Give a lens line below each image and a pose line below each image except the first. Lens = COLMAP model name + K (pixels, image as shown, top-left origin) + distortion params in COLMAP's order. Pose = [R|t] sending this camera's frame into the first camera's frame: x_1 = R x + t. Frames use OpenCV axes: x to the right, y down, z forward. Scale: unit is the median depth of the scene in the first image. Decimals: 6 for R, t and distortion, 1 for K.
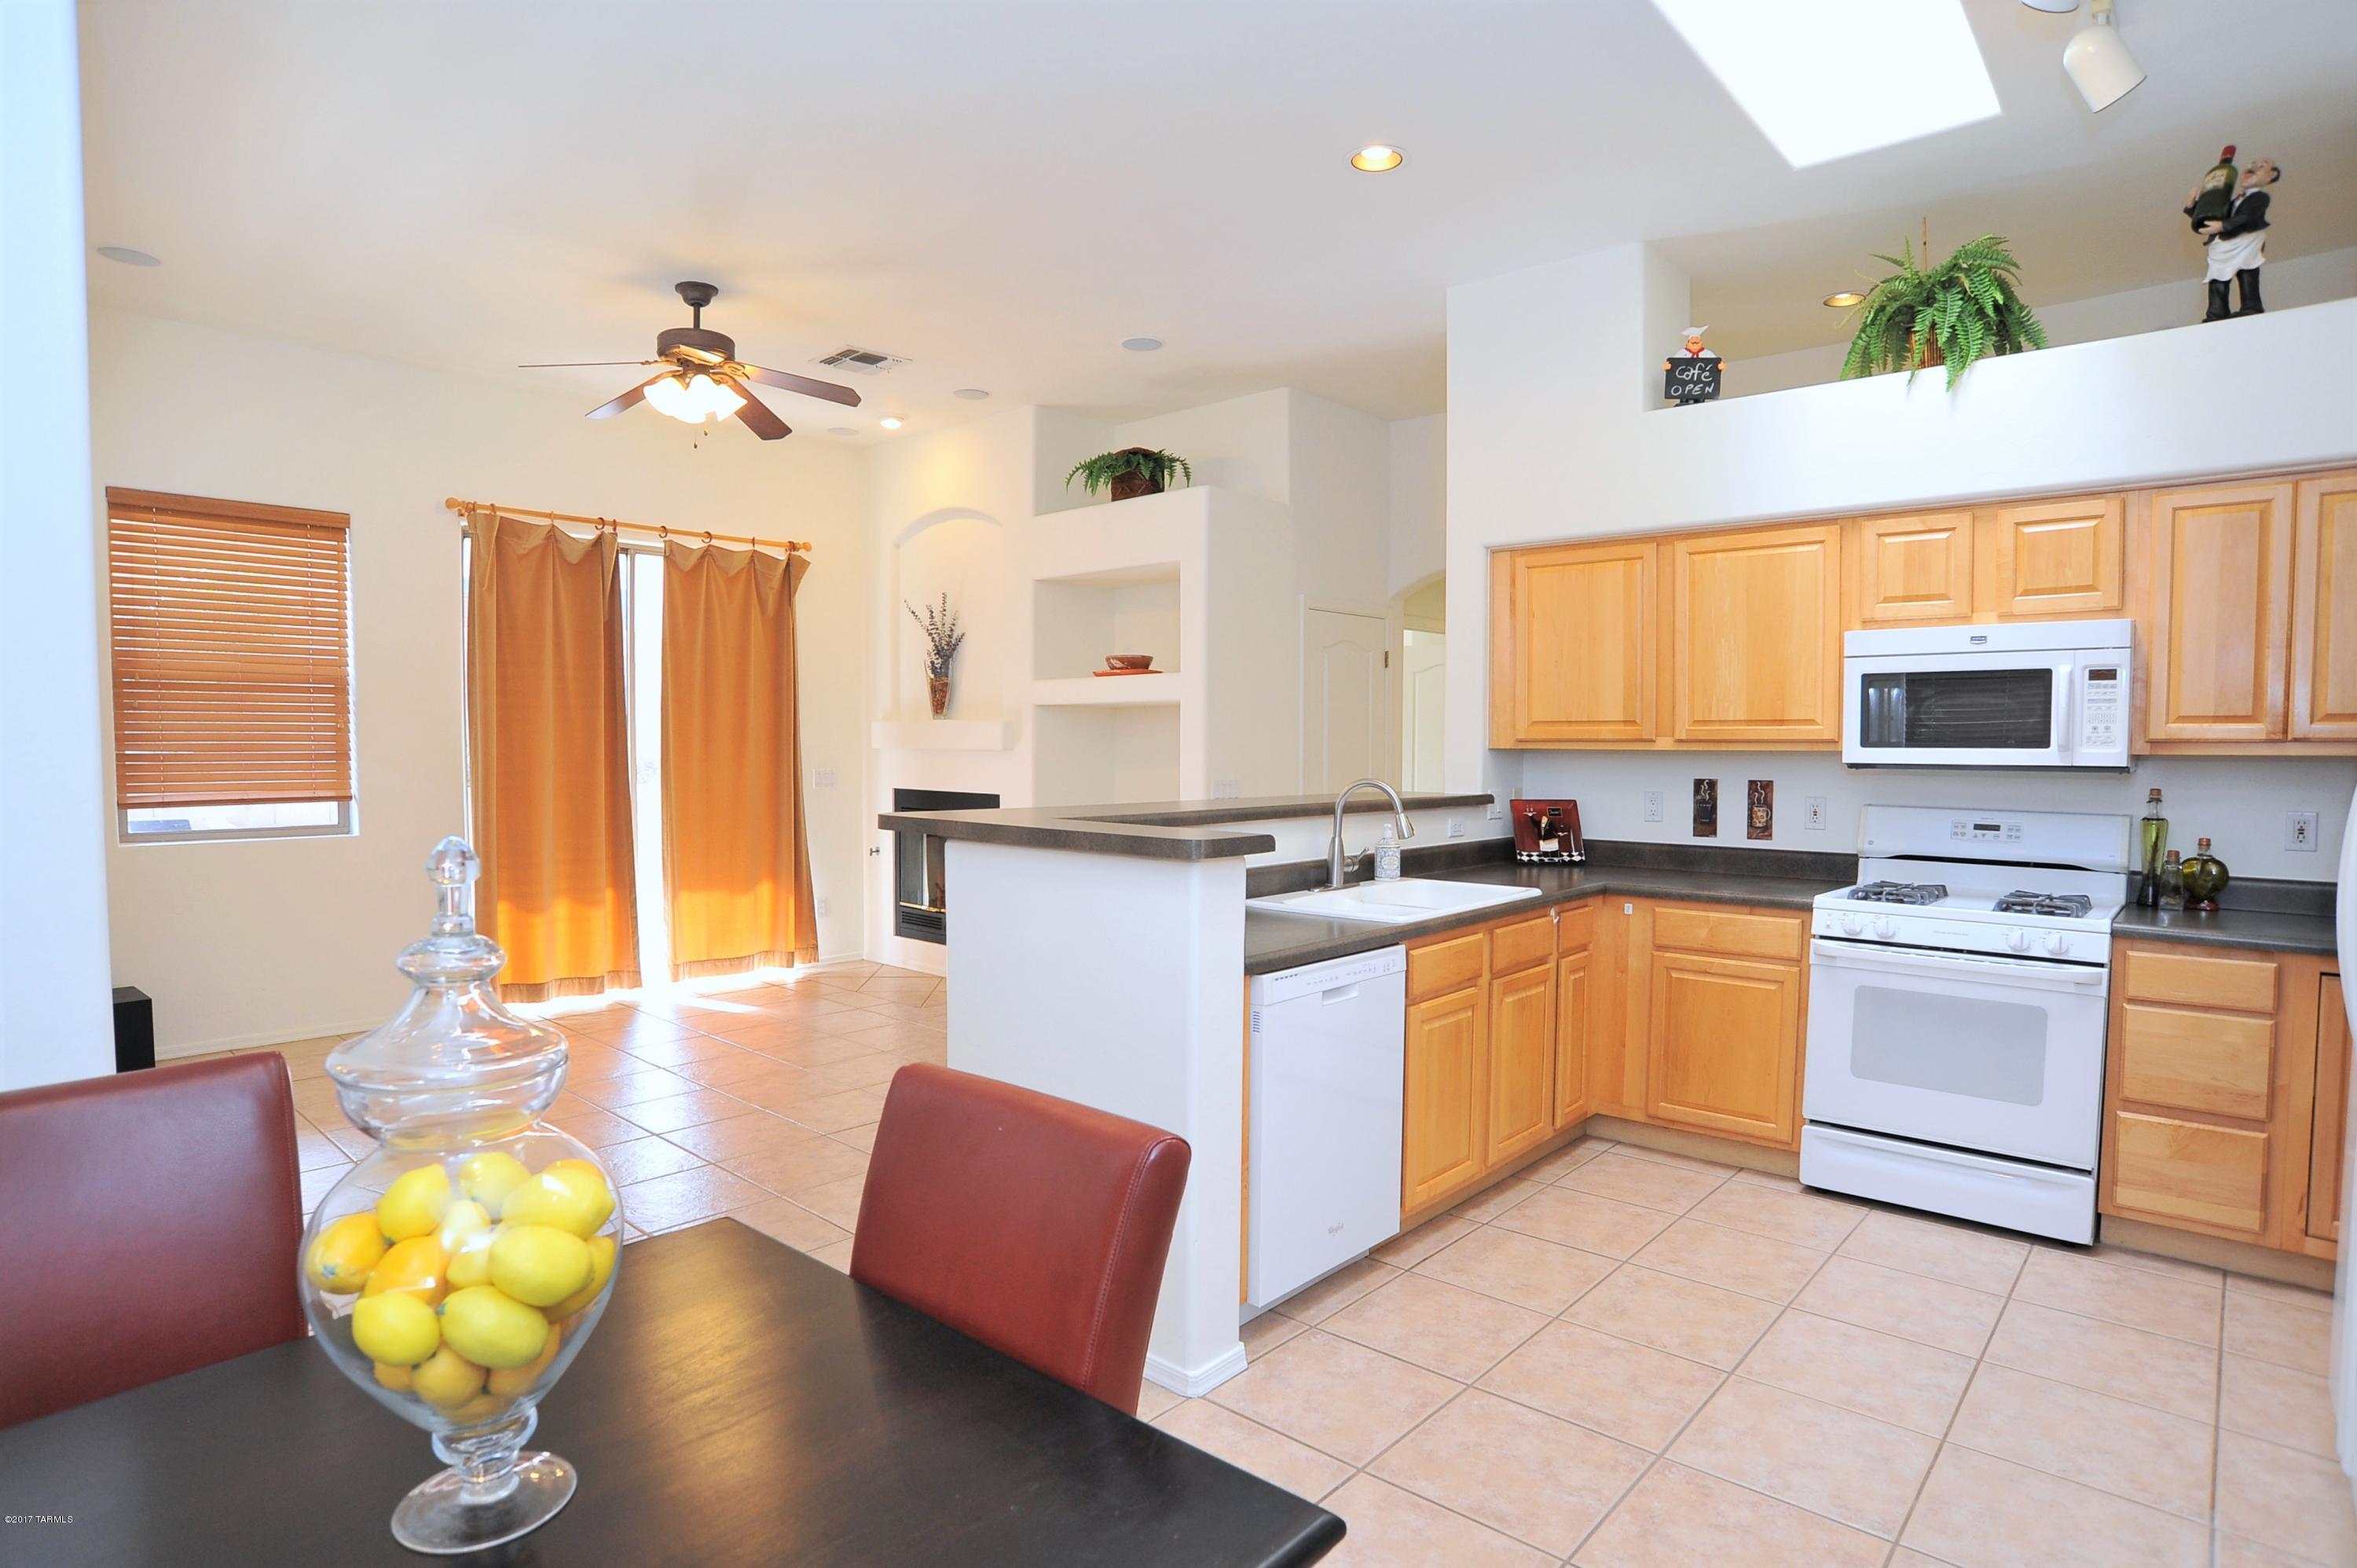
lens RADIAL K [[1261.0, 0, 1178.5], [0, 1261.0, 784.0], [0, 0, 1]] dist [-0.094237, 0.047737]
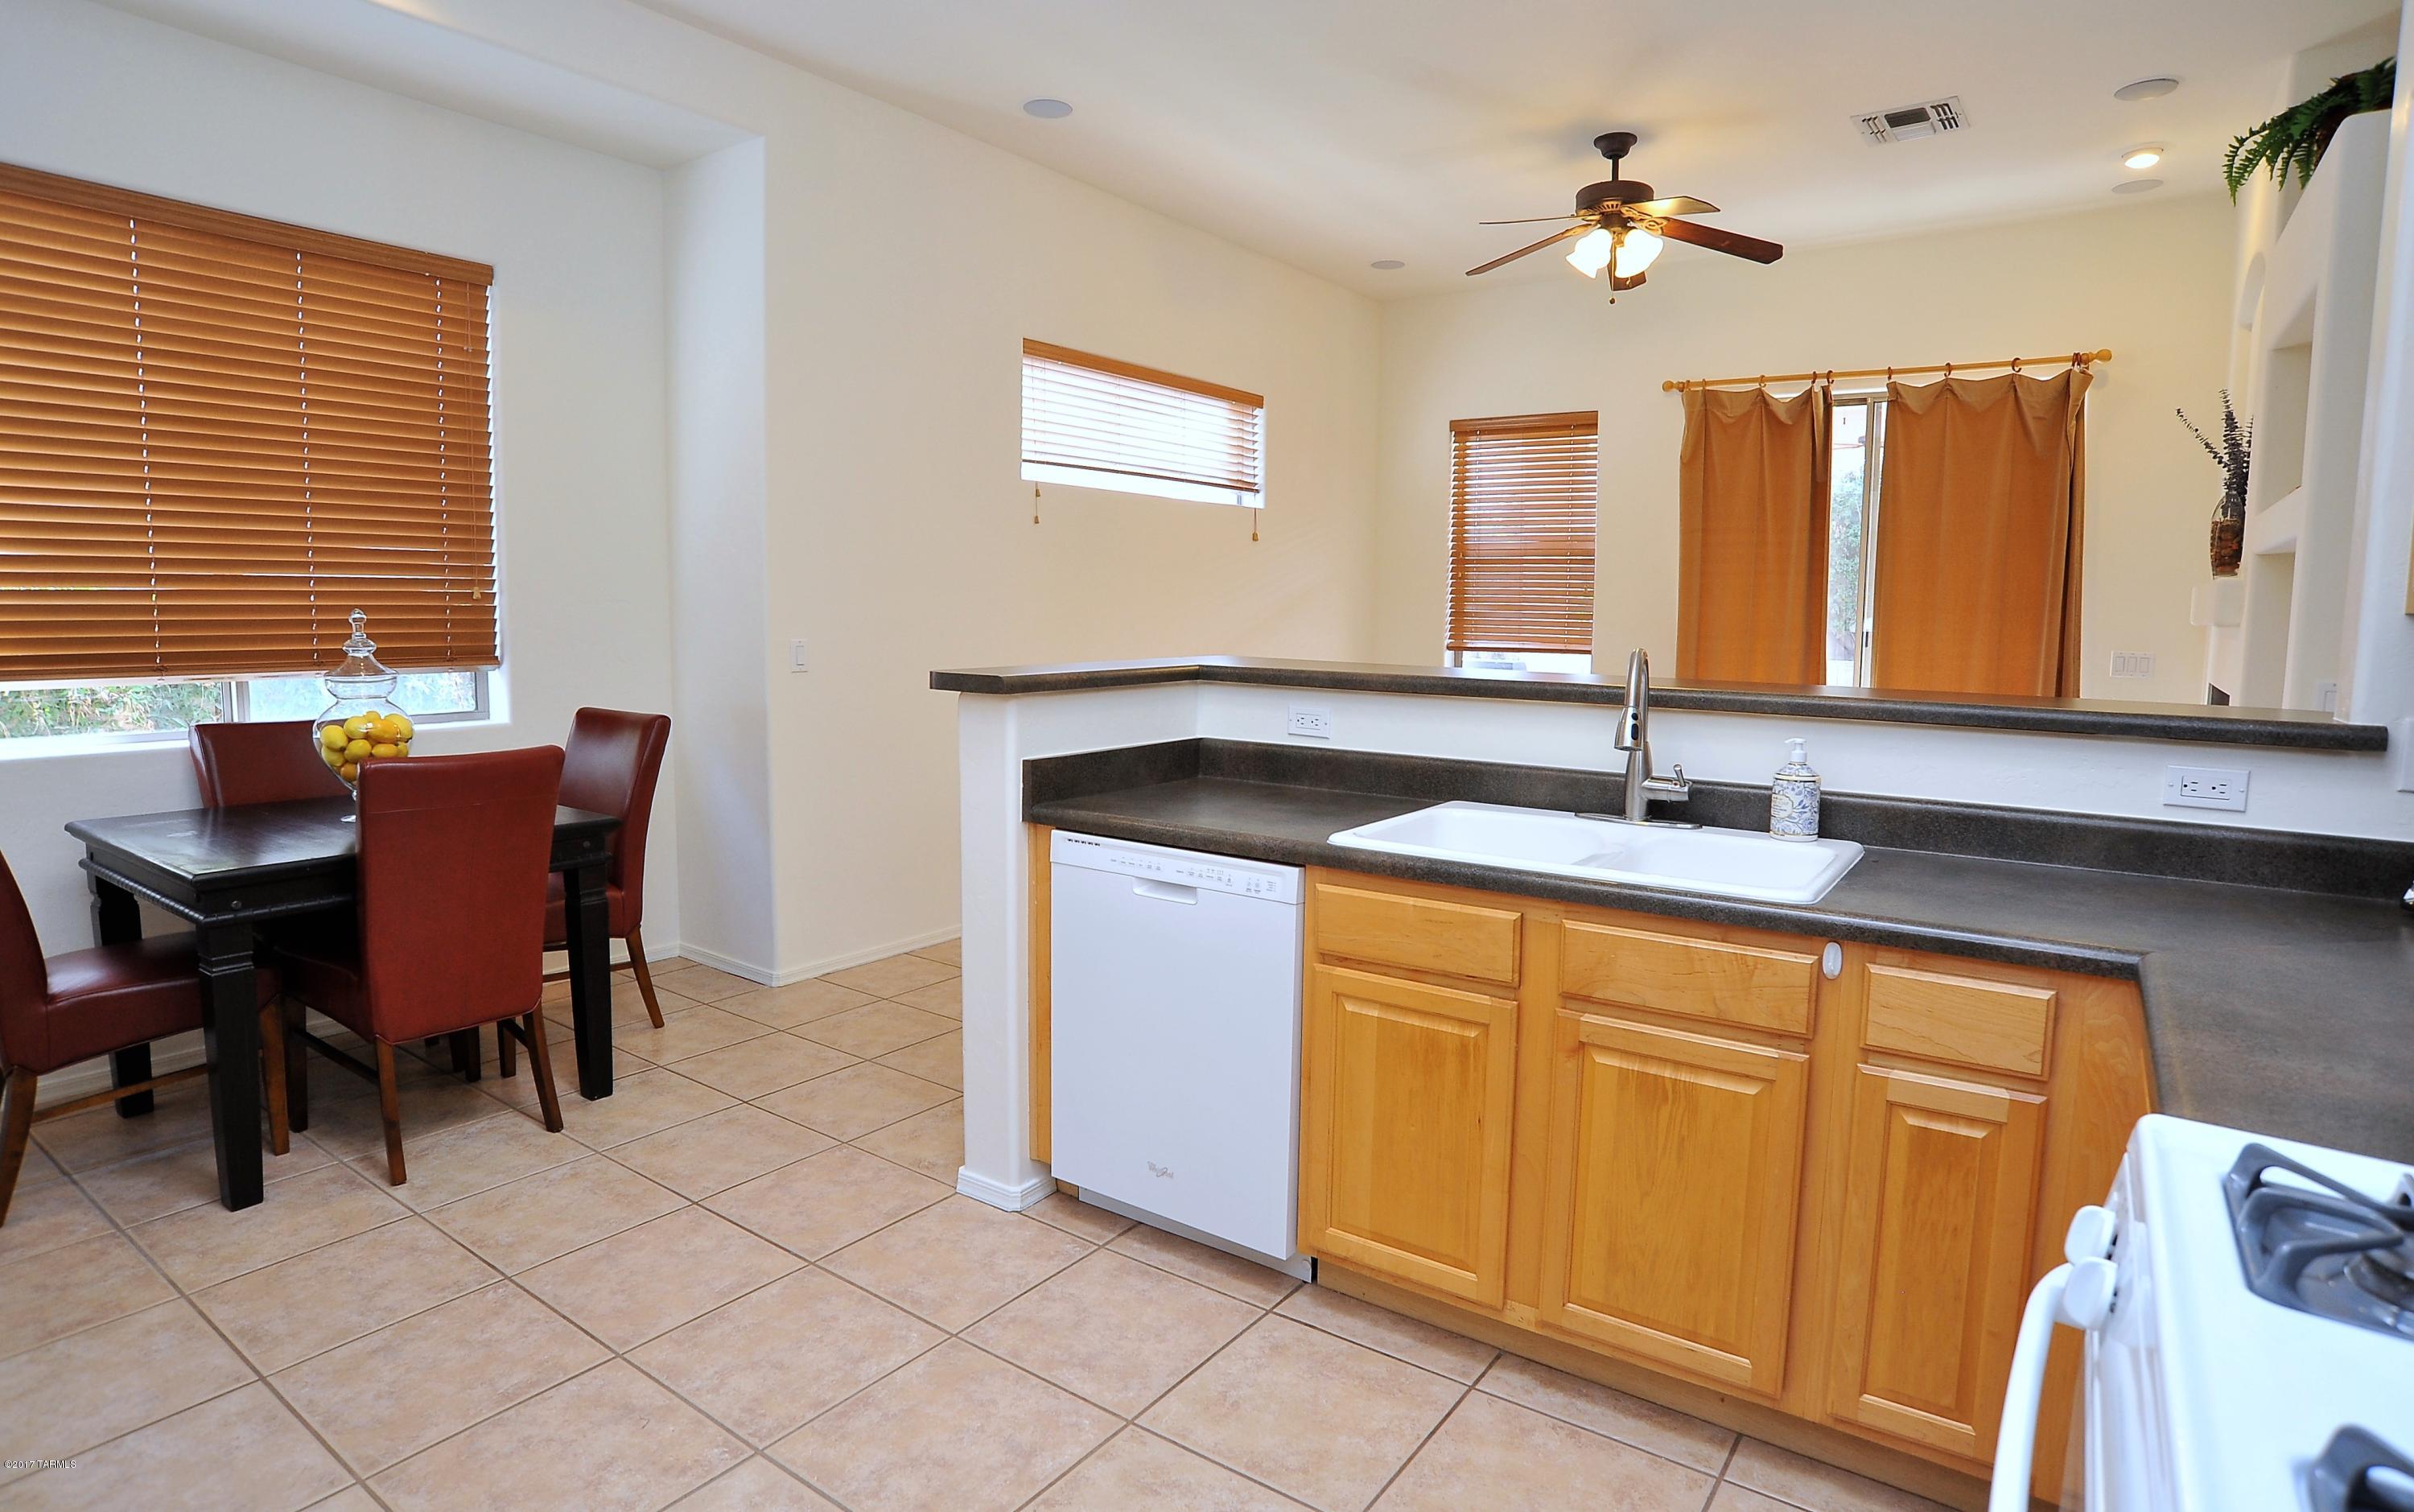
lens RADIAL K [[1271.9, 0, 1213.1], [0, 1271.9, 717.7], [0, 0, 1]] dist [-0.088589, 0.030246]
pose [[0.111019, 0.086751, -0.990025, 0.478326], [-0.049220, 0.995440, 0.081706, -0.006771], [0.992599, 0.039658, 0.114783, 0.475296]]
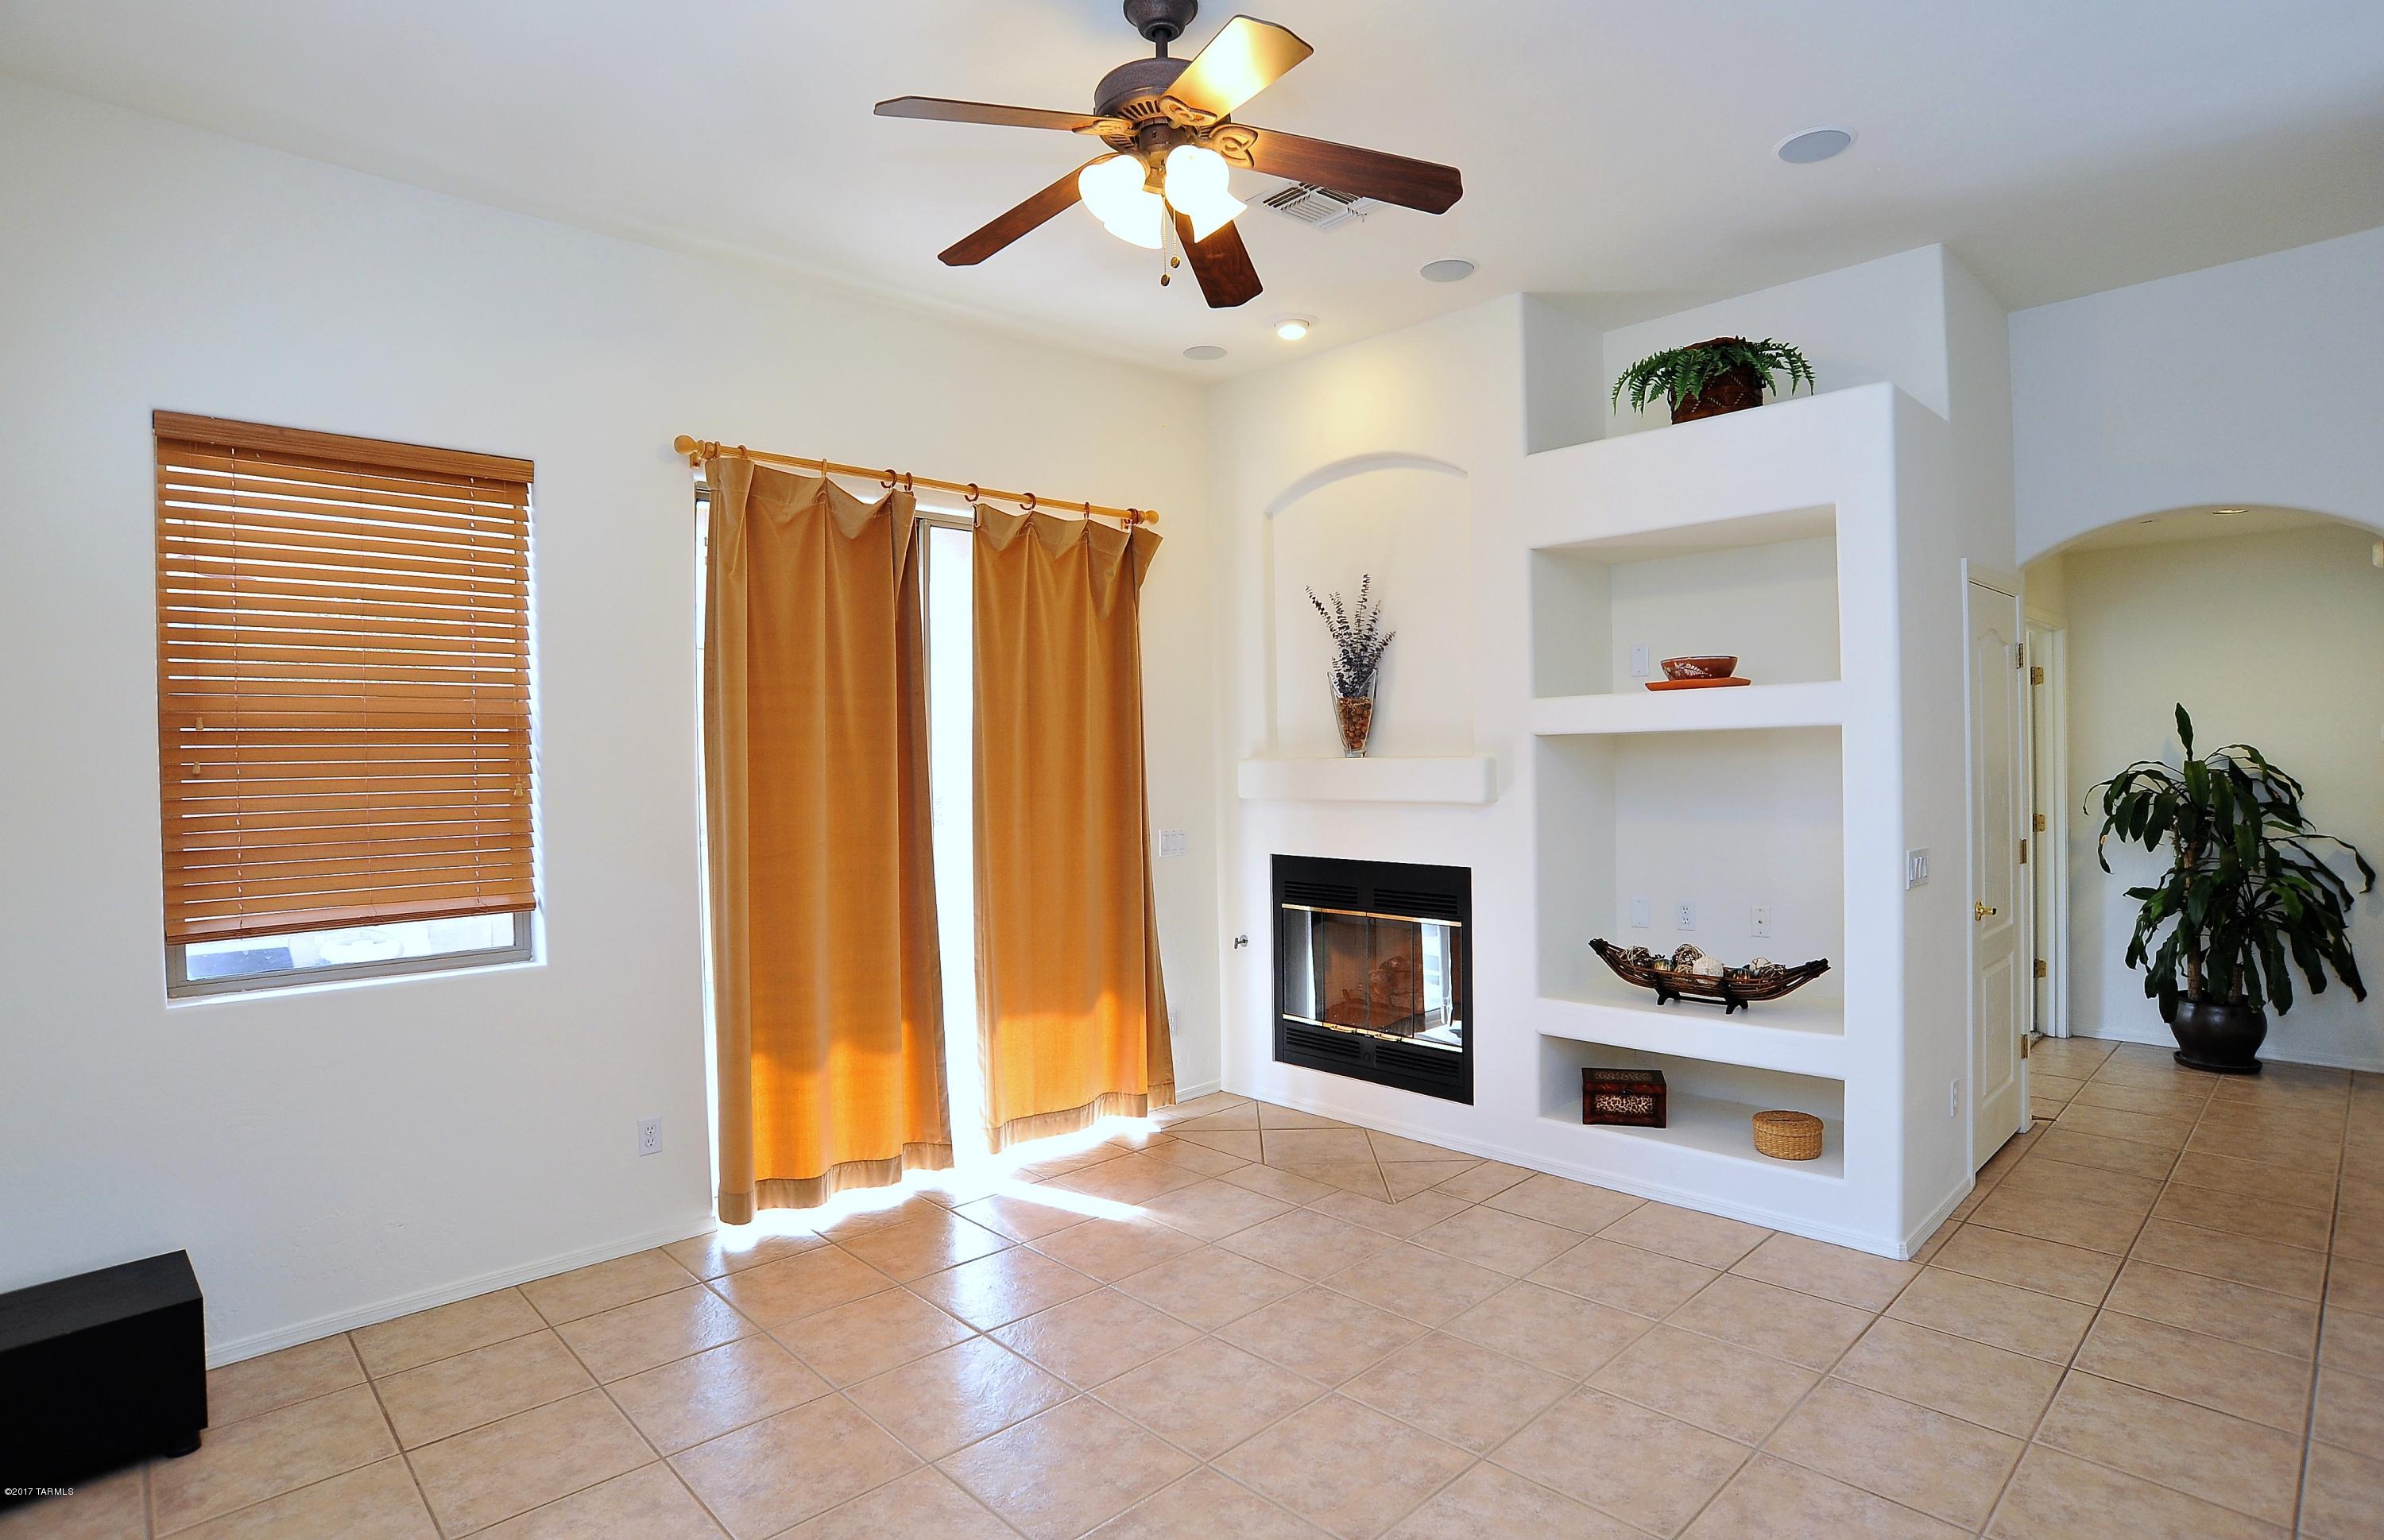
lens RADIAL K [[1246.6, 0, 1212.1], [0, 1246.6, 744.9], [0, 0, 1]] dist [-0.093666, 0.045044]
pose [[0.997895, -0.022948, -0.060656, -0.274450], [0.020330, 0.998850, -0.043430, -0.036063], [0.061583, 0.042105, 0.997213, 0.372003]]
